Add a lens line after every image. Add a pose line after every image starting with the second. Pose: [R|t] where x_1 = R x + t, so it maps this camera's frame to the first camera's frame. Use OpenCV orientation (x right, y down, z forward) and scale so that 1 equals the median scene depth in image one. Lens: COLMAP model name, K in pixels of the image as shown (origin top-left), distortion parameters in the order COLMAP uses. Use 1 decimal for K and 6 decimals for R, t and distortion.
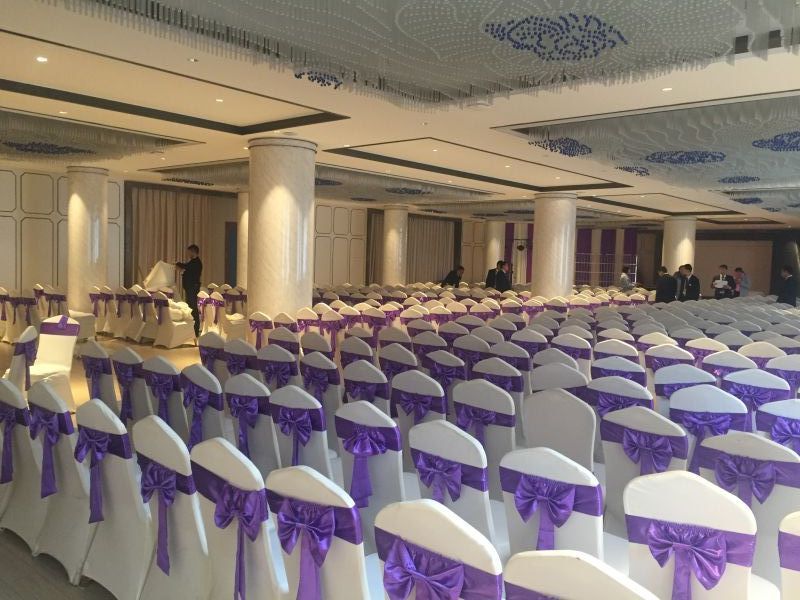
lens RADIAL K [[683.4, 0, 400.0], [0, 683.4, 300.0], [0, 0, 1]] dist [0.091072, -0.132218]
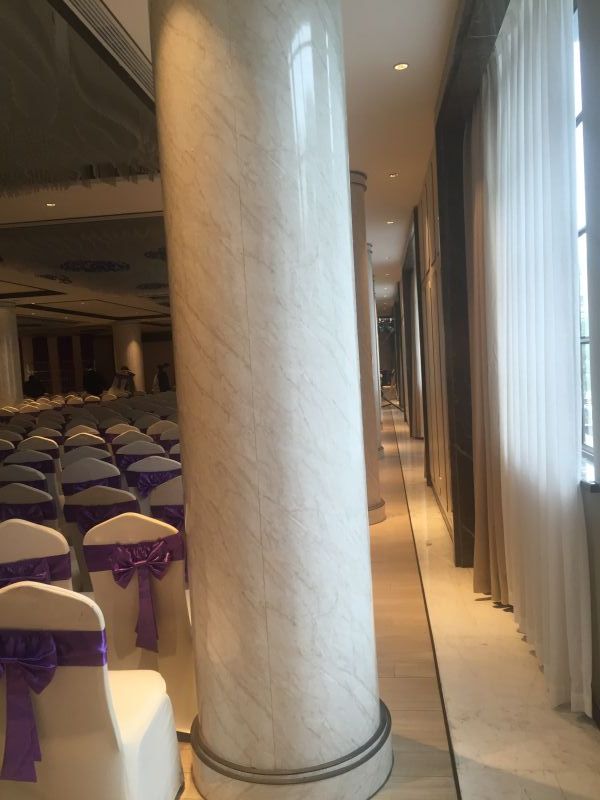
lens RADIAL K [[683.4, 0, 300.0], [0, 683.4, 400.0], [0, 0, 1]] dist [0.091072, -0.132218]
pose [[0.823792, -0.112734, 0.555569, 0.104317], [0.119005, 0.992580, 0.024951, 0.040210], [-0.554260, 0.045562, 0.831096, -0.203236]]
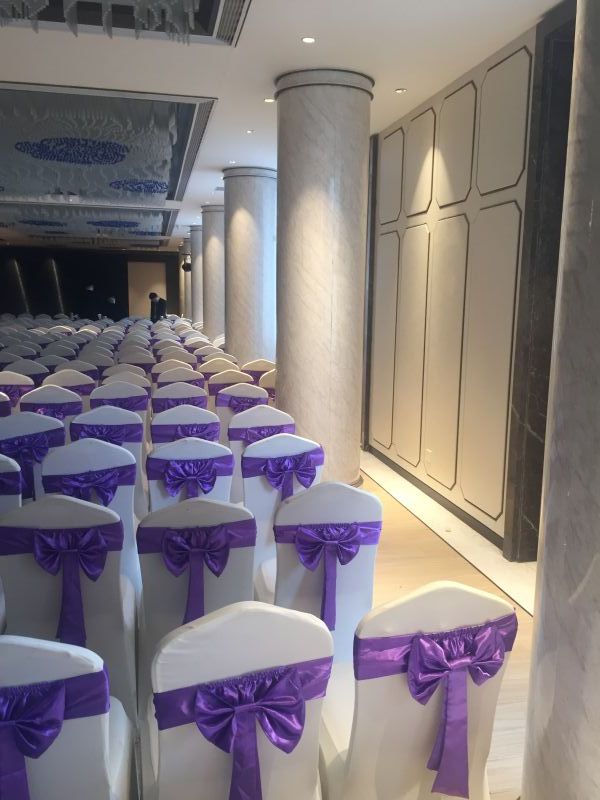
lens RADIAL K [[683.4, 0, 300.0], [0, 683.4, 400.0], [0, 0, 1]] dist [0.091072, -0.132218]
pose [[0.600520, -0.144677, 0.786412, -0.034849], [0.051254, 0.988437, 0.142705, -0.025460], [-0.797966, -0.045390, 0.600991, 0.342759]]
